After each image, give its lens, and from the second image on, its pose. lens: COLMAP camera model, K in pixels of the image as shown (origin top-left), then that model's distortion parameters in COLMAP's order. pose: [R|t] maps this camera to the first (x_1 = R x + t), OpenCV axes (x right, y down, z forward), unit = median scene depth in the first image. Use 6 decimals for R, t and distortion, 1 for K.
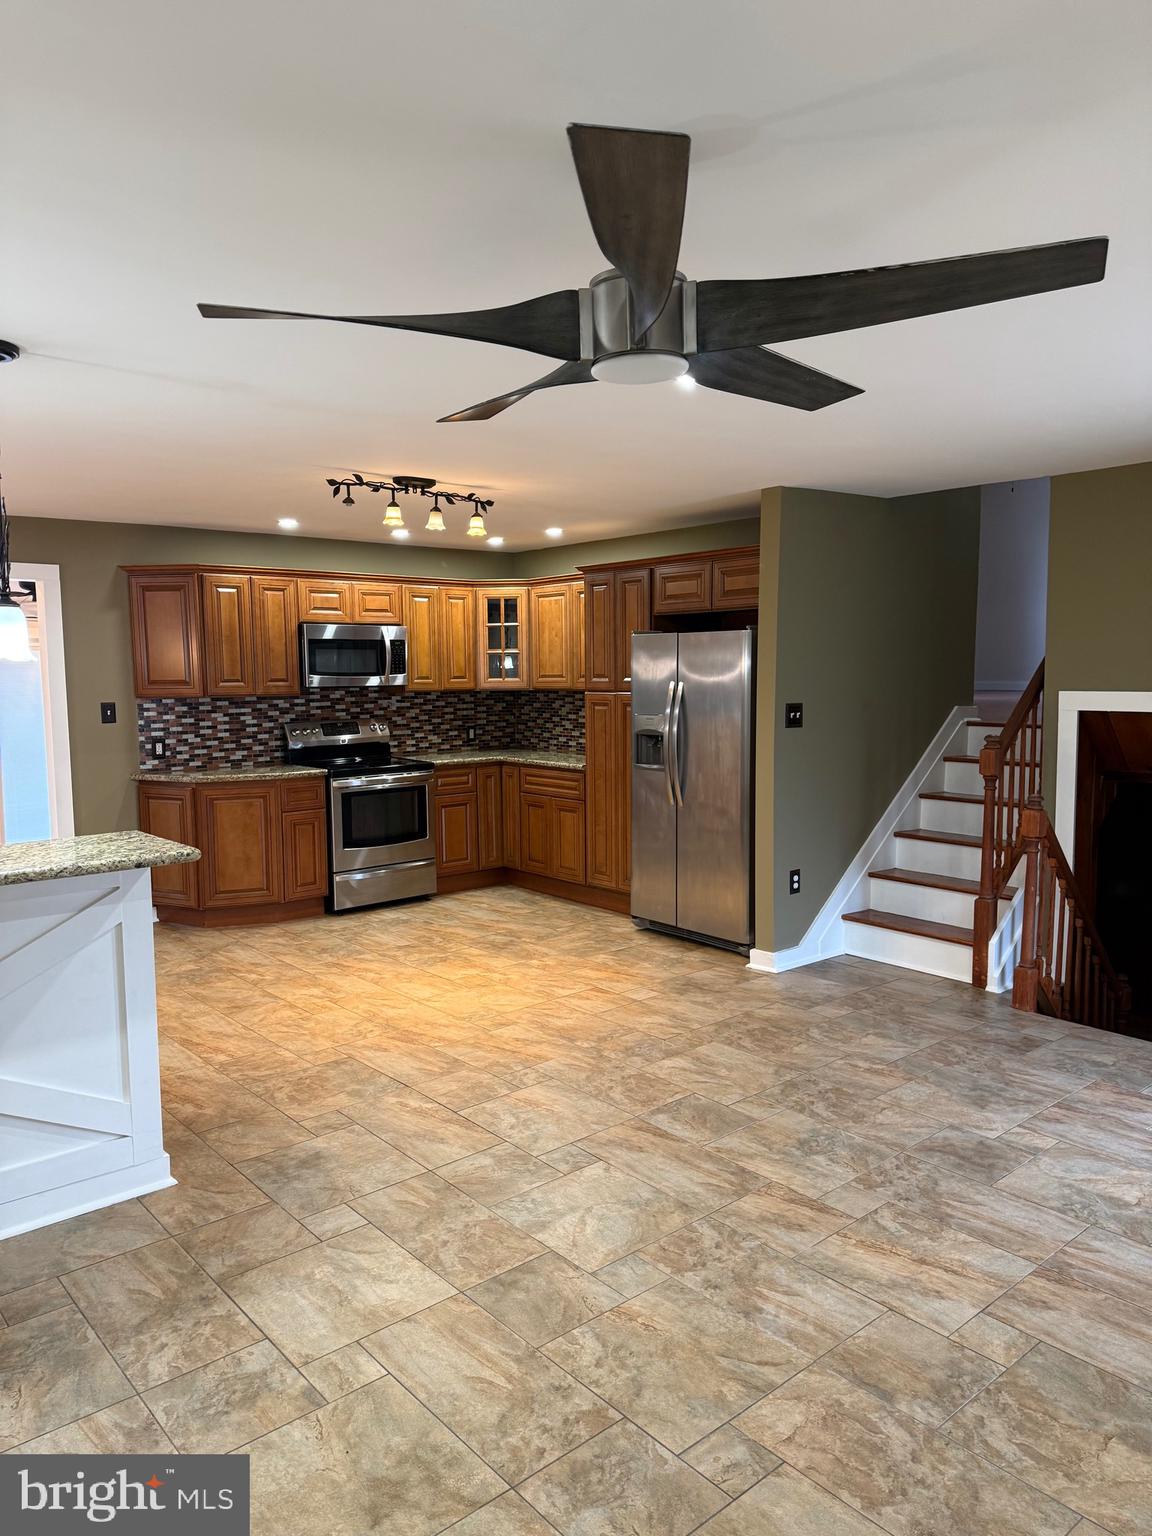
lens RADIAL K [[1096.2, 0, 559.7], [0, 1096.2, 780.0], [0, 0, 1]] dist [0.082134, -0.042347]
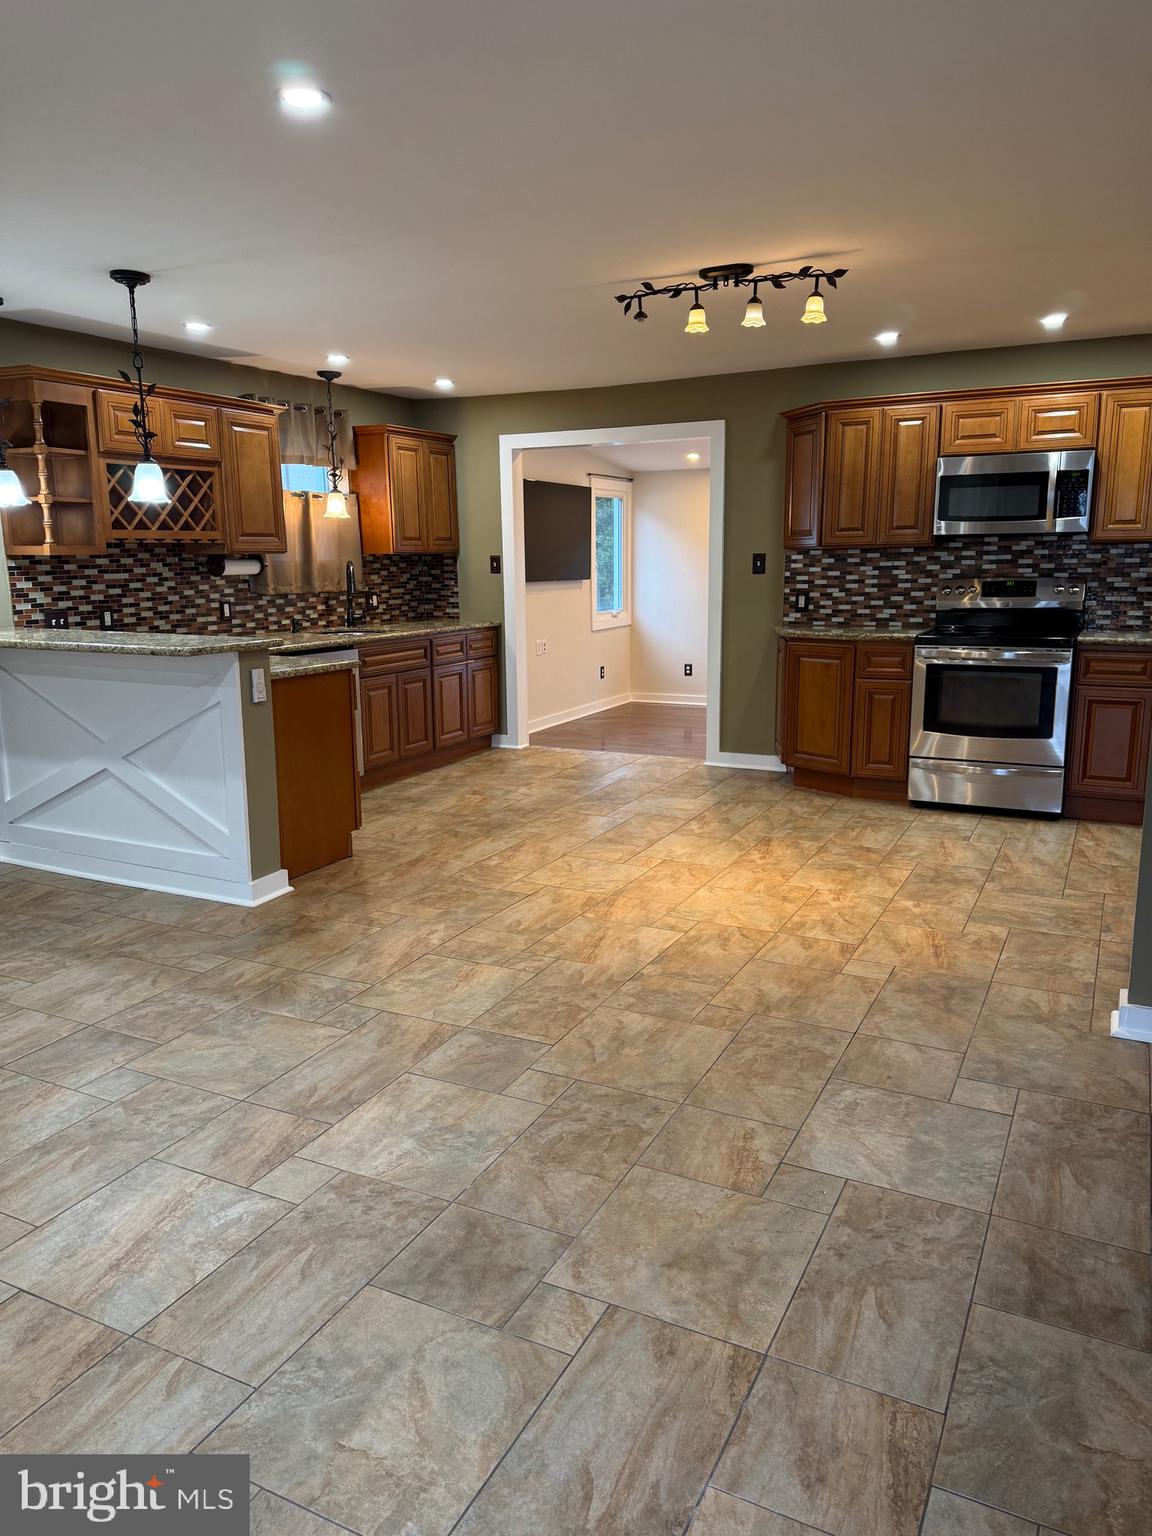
lens RADIAL K [[1096.2, 0, 562.8], [0, 1096.2, 759.4], [0, 0, 1]] dist [0.082134, -0.042347]
pose [[0.363862, 0.175972, -0.914679, 0.609274], [-0.092427, 0.983967, 0.152534, -0.024559], [0.926856, 0.029039, 0.374293, 0.545867]]
